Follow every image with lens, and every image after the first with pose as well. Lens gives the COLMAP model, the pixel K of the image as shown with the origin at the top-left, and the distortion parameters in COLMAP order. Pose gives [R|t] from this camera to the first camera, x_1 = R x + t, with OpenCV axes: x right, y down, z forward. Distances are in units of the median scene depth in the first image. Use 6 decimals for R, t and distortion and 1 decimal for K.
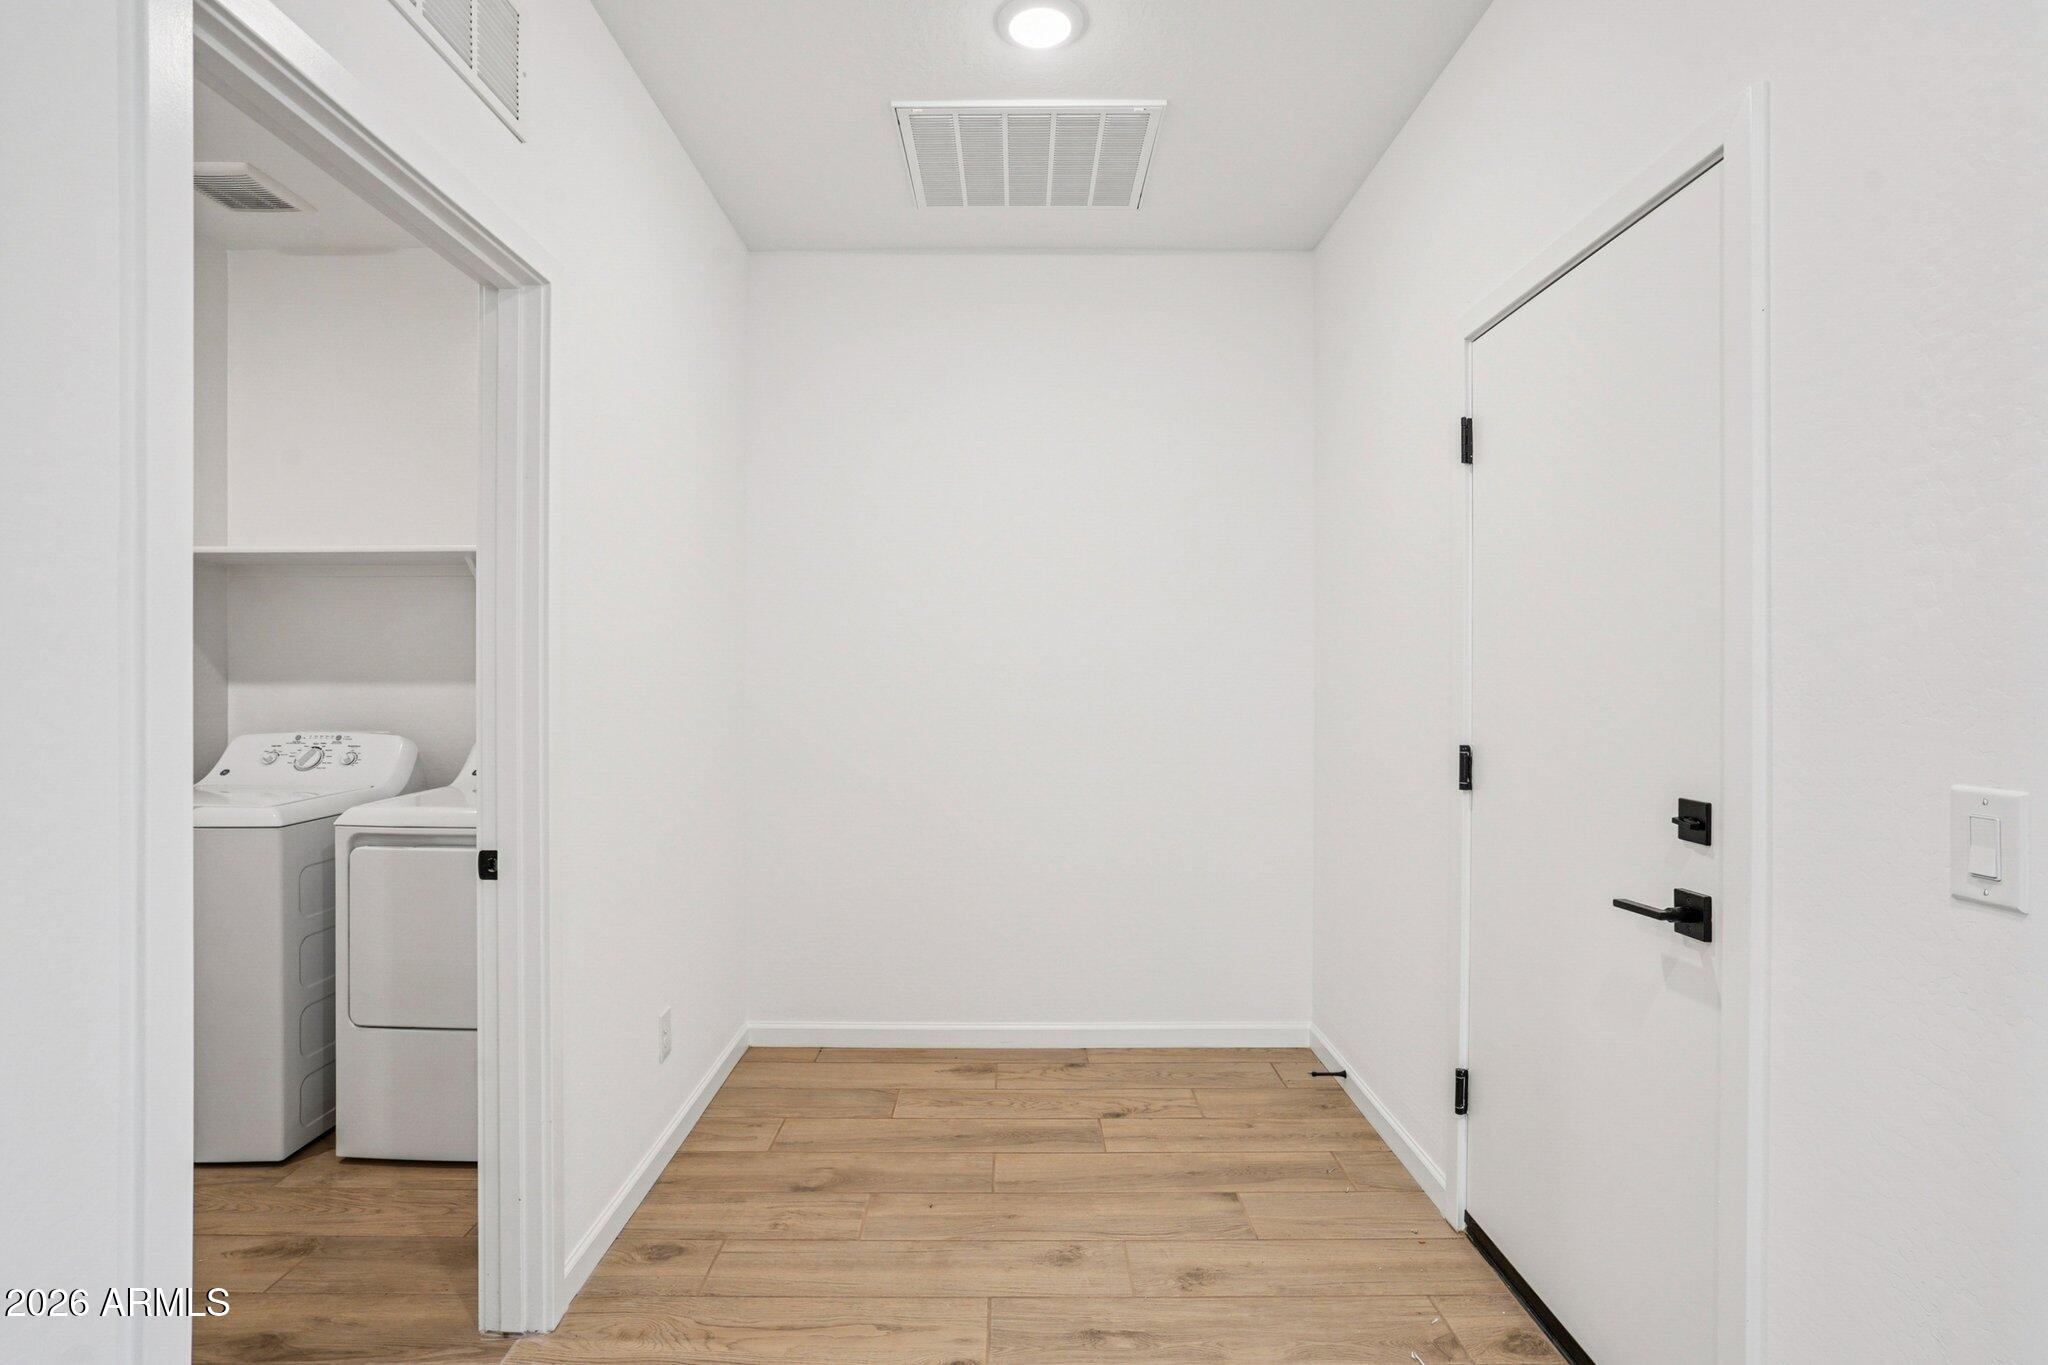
lens RADIAL K [[958.1, 0, 1015.9], [0, 958.1, 665.6], [0, 0, 1]] dist [-0.044360, 0.016893]
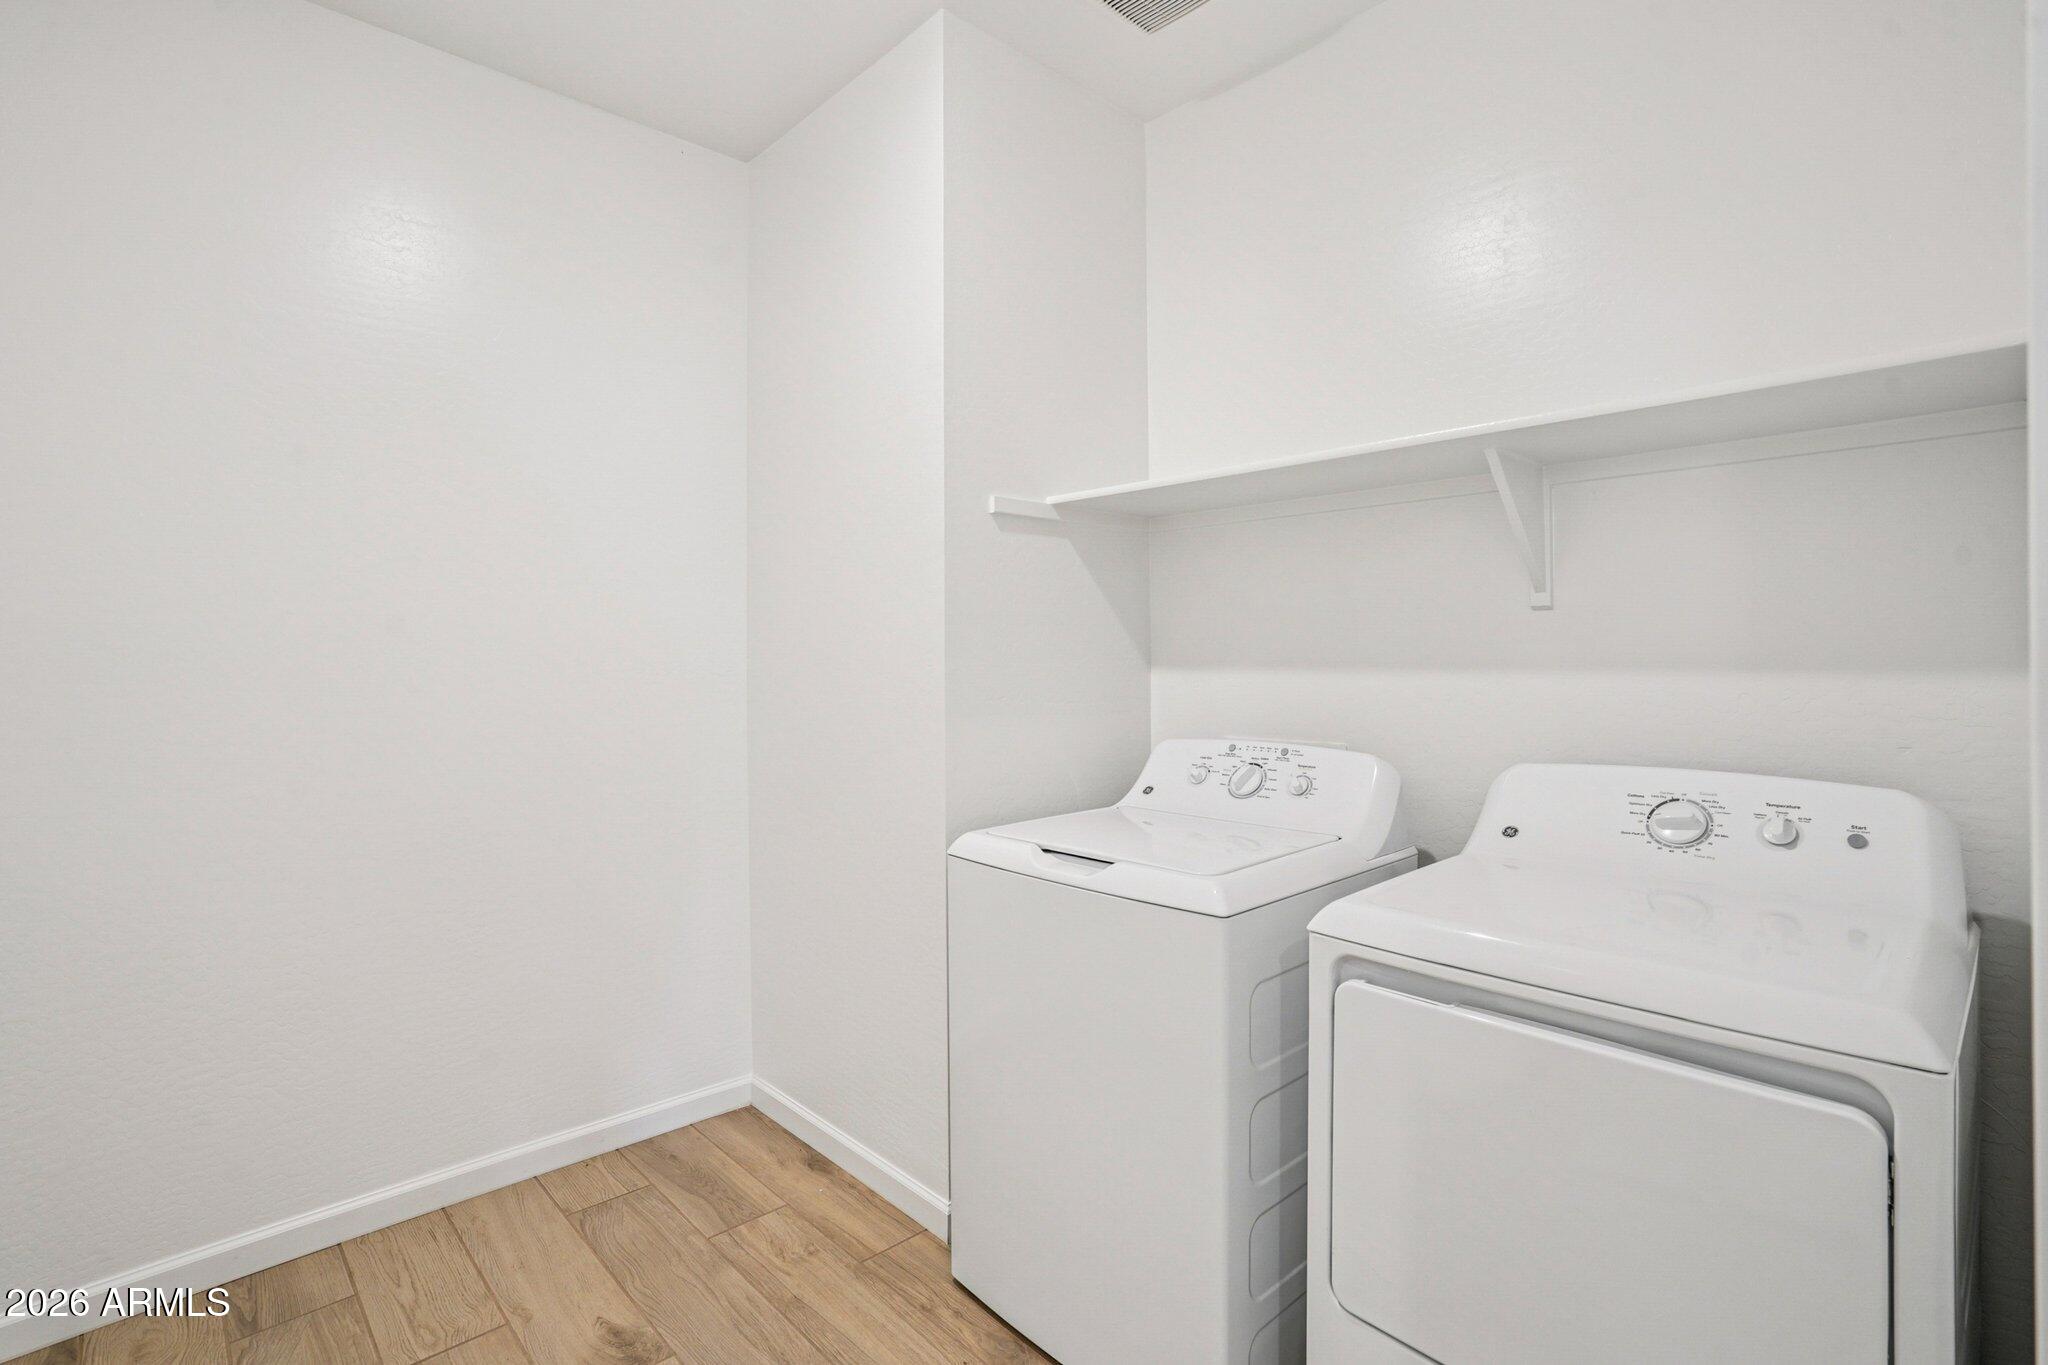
lens RADIAL K [[958.1, 0, 1027.3], [0, 958.1, 664.9], [0, 0, 1]] dist [-0.044360, 0.016893]
pose [[0.679891, 0.004367, -0.733300, -0.357132], [0.010764, 0.999815, 0.015933, 0.003150], [0.733234, -0.018726, 0.679718, 0.419048]]
